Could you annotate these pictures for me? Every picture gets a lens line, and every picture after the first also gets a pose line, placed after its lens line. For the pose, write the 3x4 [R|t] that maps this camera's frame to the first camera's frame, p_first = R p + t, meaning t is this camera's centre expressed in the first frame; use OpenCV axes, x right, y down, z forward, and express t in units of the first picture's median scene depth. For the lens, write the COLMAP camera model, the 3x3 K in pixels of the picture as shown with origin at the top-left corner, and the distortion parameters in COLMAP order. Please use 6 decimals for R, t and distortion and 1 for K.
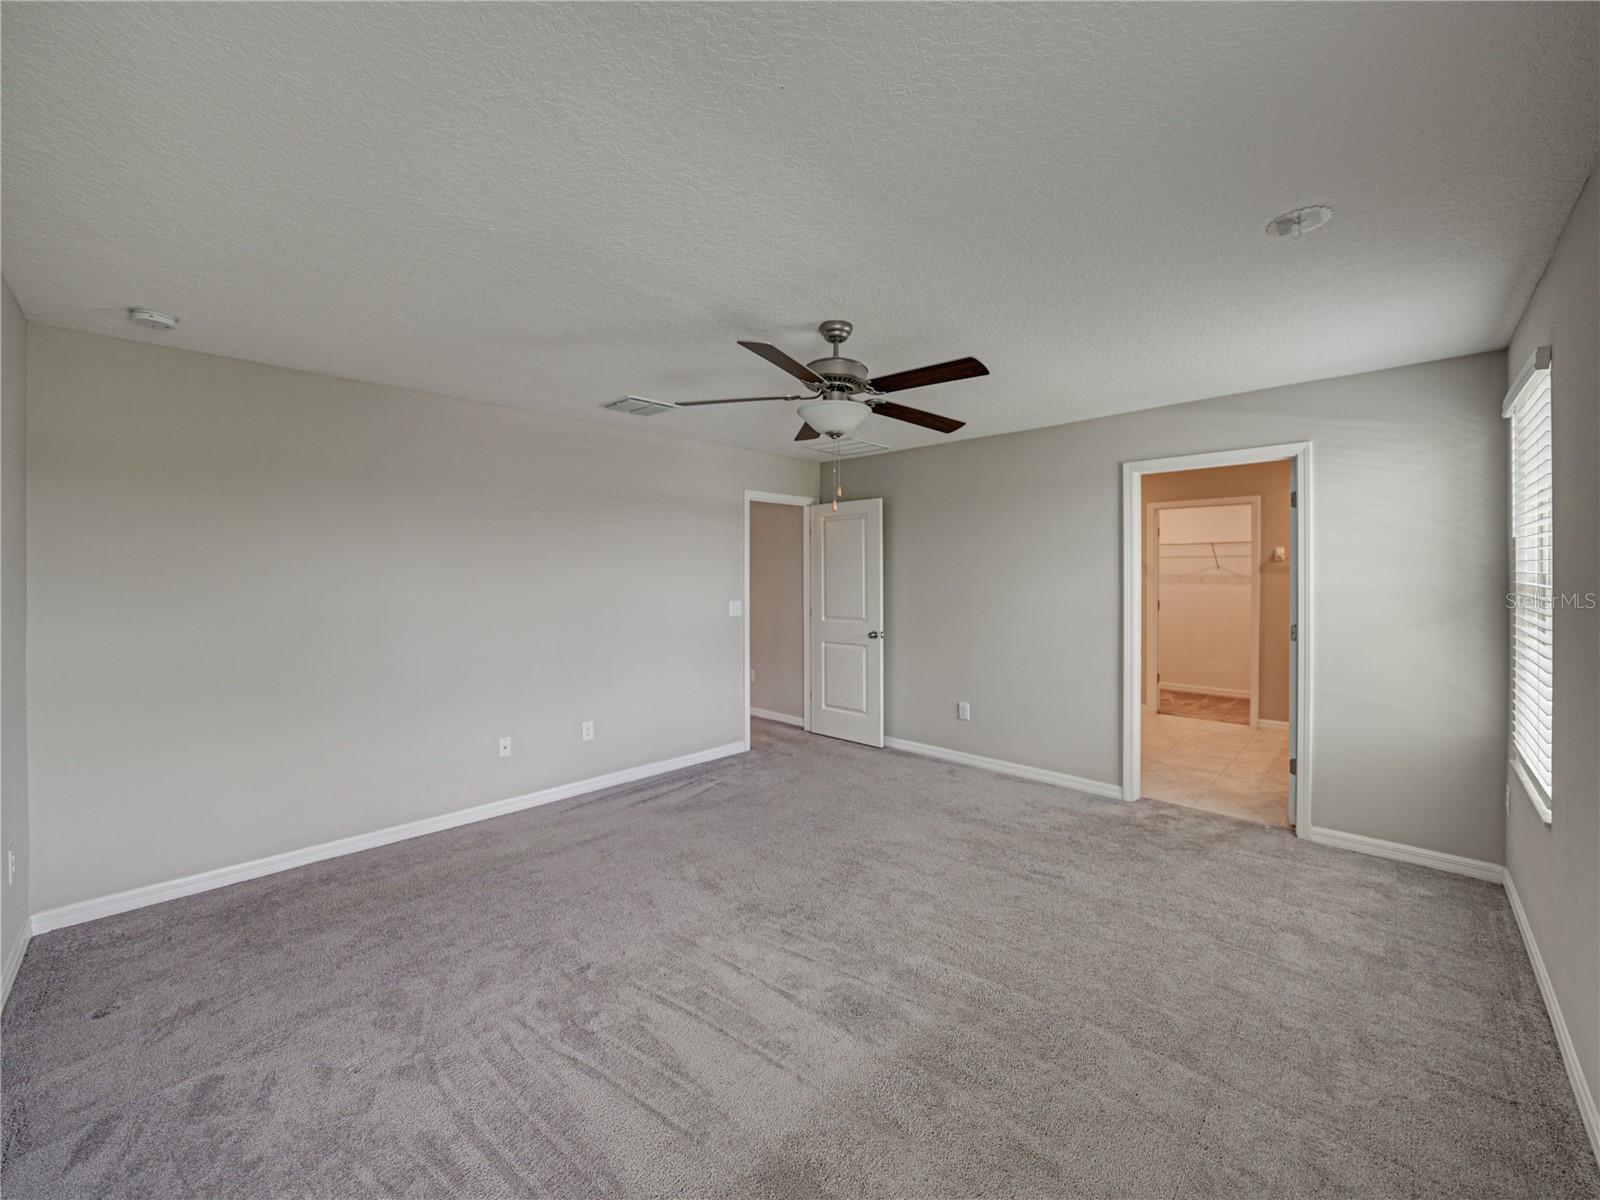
lens RADIAL K [[636.4, 0, 796.9], [0, 636.4, 583.9], [0, 0, 1]] dist [-0.024616, 0.004680]
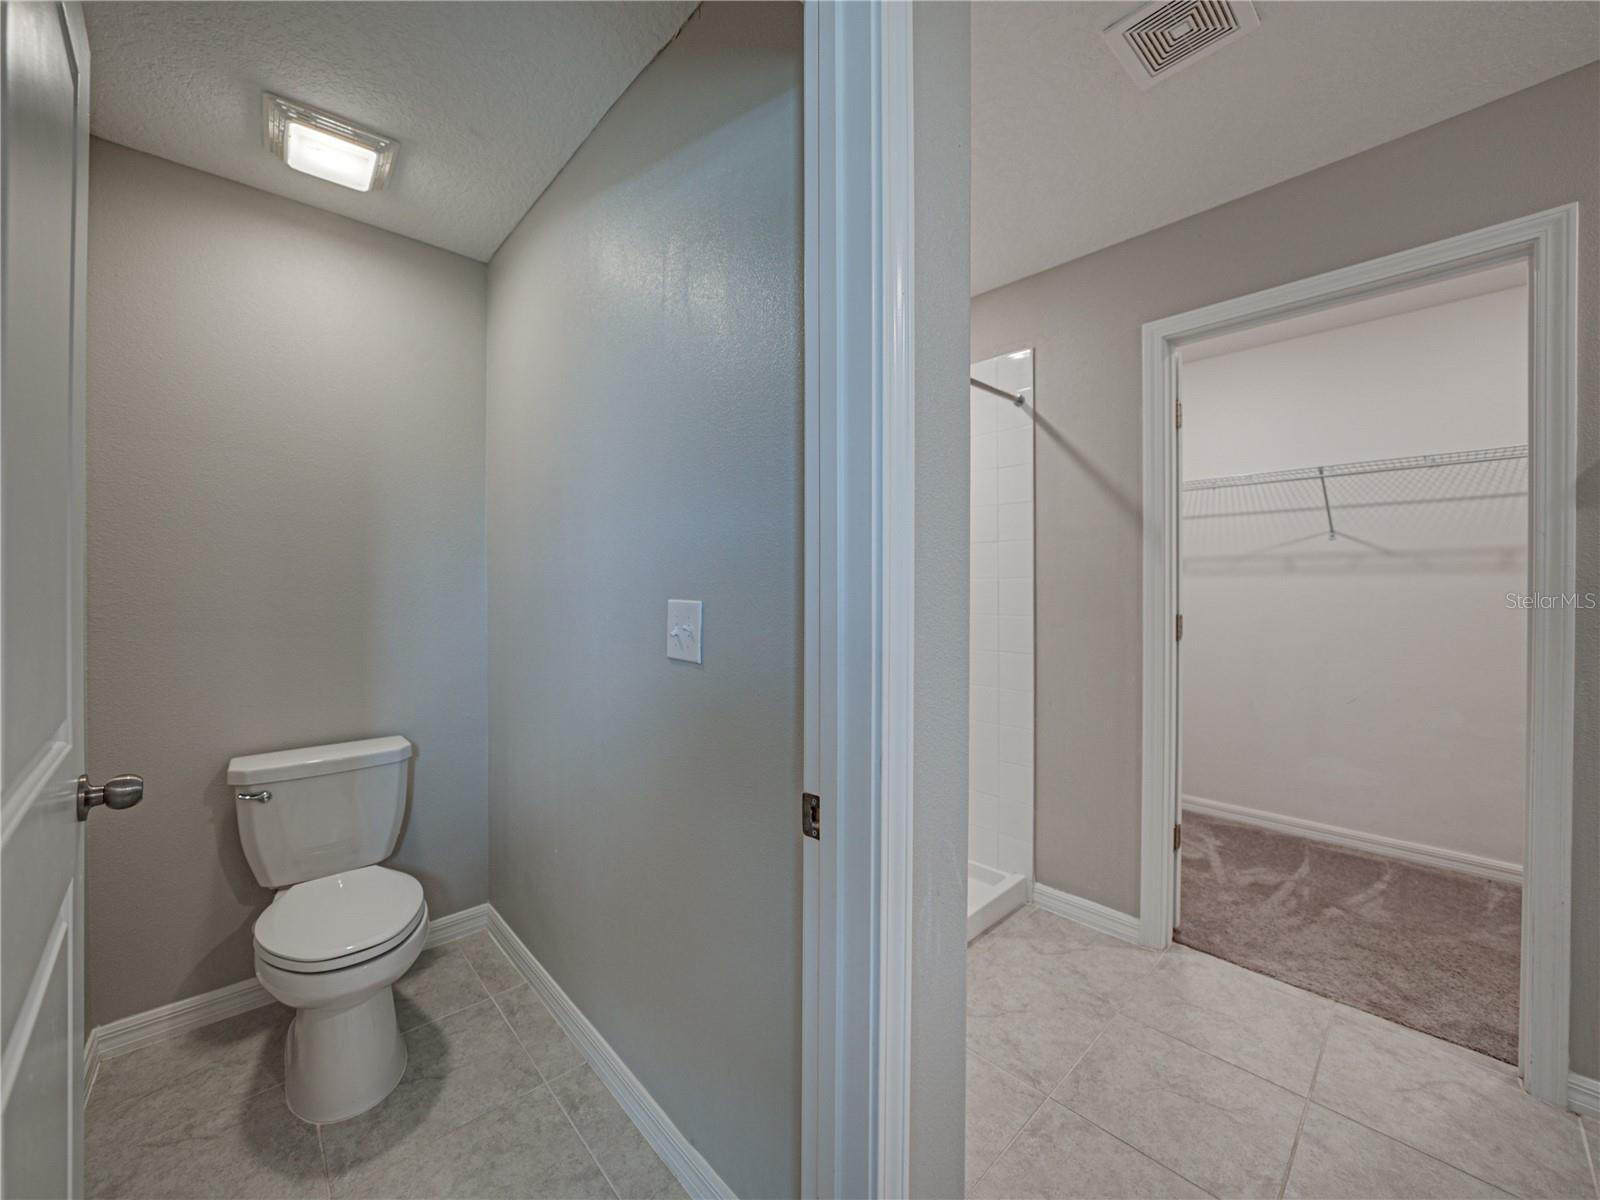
lens RADIAL K [[636.4, 0, 784.2], [0, 636.4, 591.1], [0, 0, 1]] dist [-0.024616, 0.004680]
pose [[0.997686, -0.001471, -0.067973, 0.348346], [0.000800, 0.999951, -0.009901, 0.015252], [0.067984, 0.009824, 0.997638, 0.583961]]
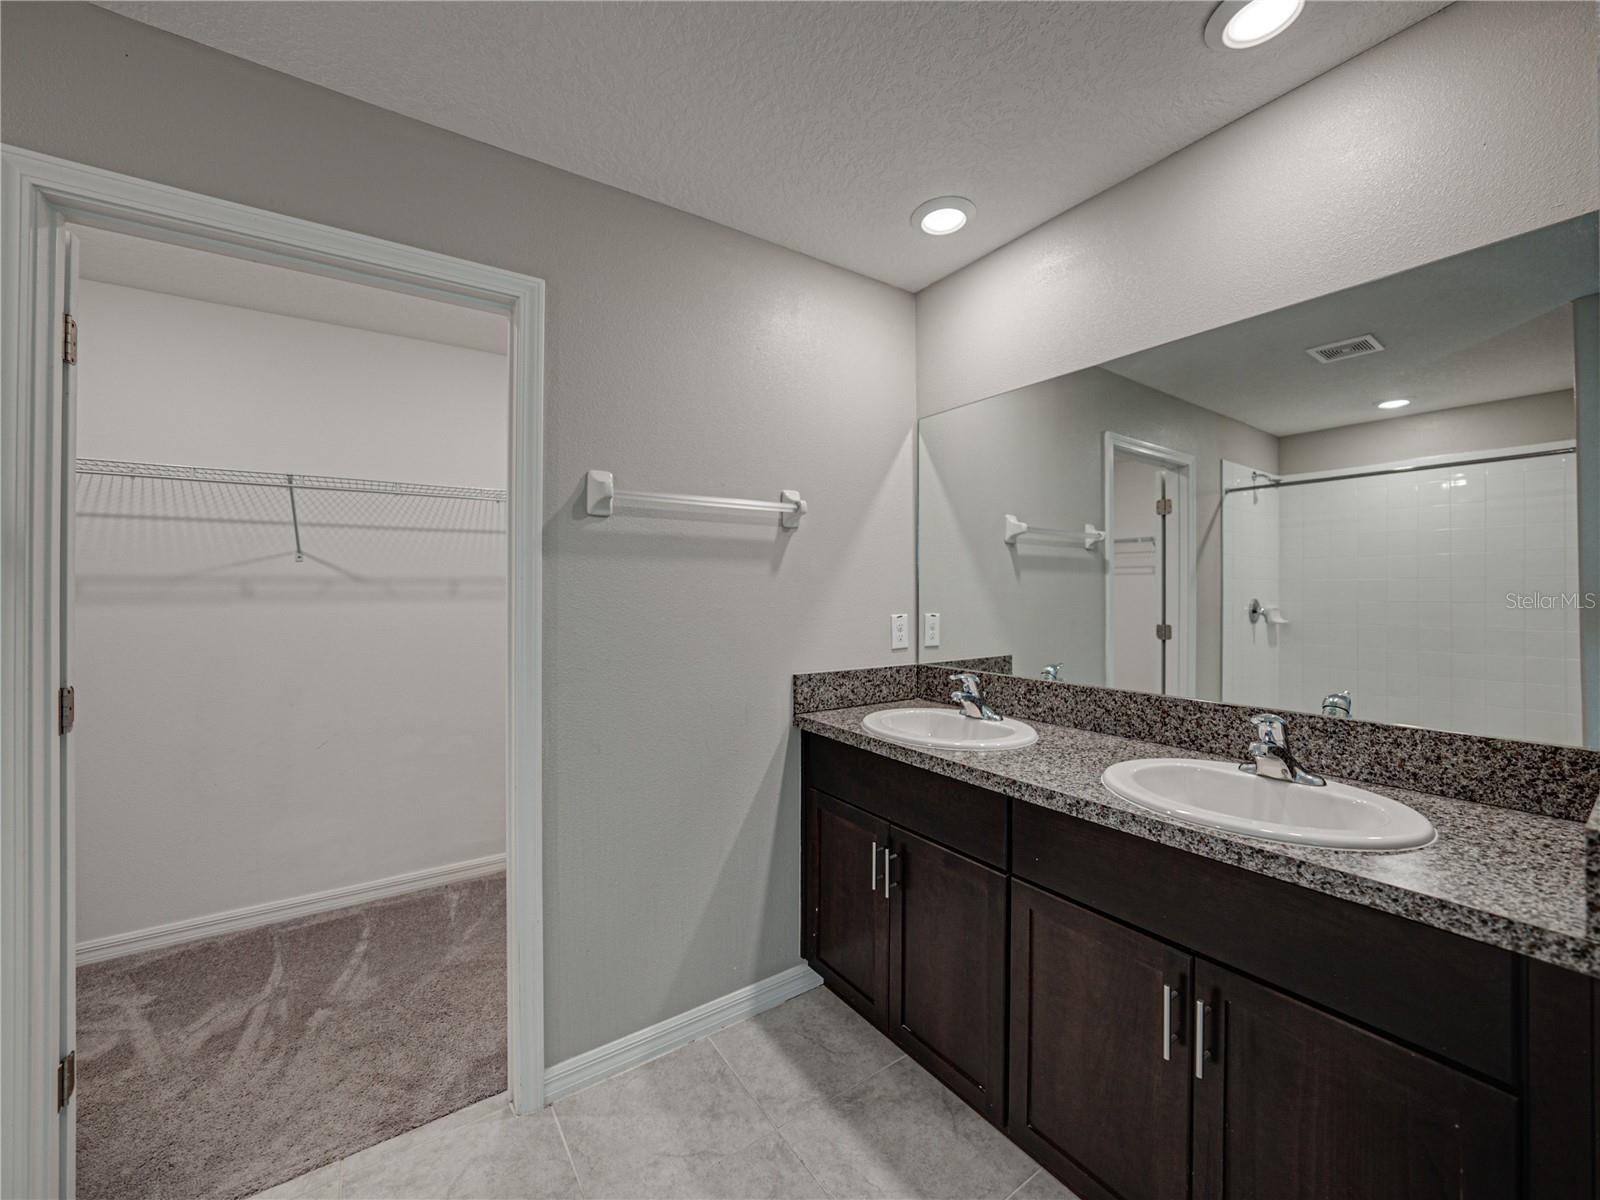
lens RADIAL K [[636.4, 0, 822.1], [0, 636.4, 591.7], [0, 0, 1]] dist [-0.024616, 0.004680]
pose [[0.192660, 0.007283, 0.981239, 0.389423], [0.018495, 0.999768, -0.011052, 0.004049], [-0.981091, 0.020278, 0.192480, 0.661502]]
